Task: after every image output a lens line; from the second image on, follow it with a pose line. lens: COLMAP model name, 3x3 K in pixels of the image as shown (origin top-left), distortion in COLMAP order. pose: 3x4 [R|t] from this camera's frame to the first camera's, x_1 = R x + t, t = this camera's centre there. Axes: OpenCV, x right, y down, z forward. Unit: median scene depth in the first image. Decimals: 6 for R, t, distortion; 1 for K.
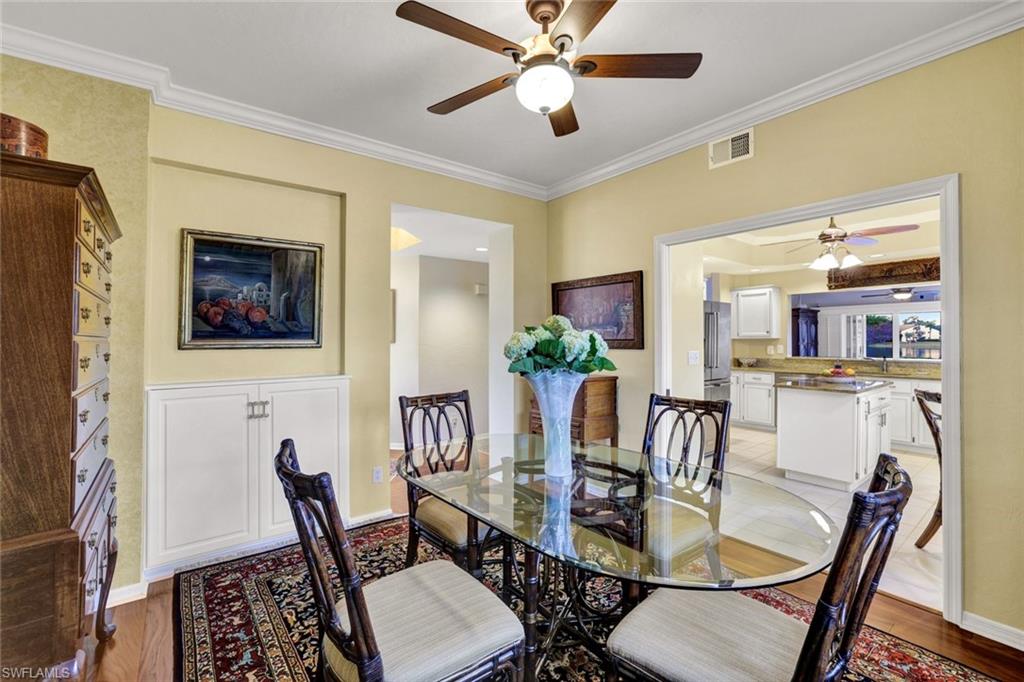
lens RADIAL K [[441.6, 0, 505.7], [0, 441.6, 337.6], [0, 0, 1]] dist [-0.045140, 0.017317]
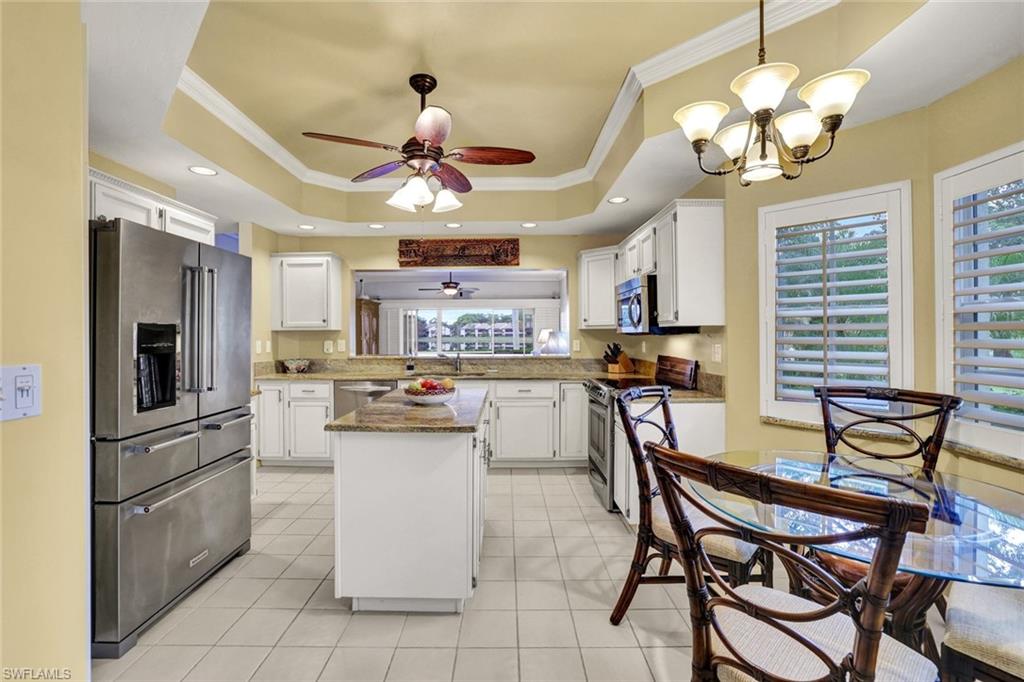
lens RADIAL K [[441.6, 0, 505.7], [0, 441.6, 337.6], [0, 0, 1]] dist [-0.045140, 0.017317]
pose [[0.607380, -0.003774, 0.794402, 0.240142], [-0.003235, 0.999969, 0.007224, 0.008164], [-0.794405, -0.006958, 0.607349, 0.374483]]
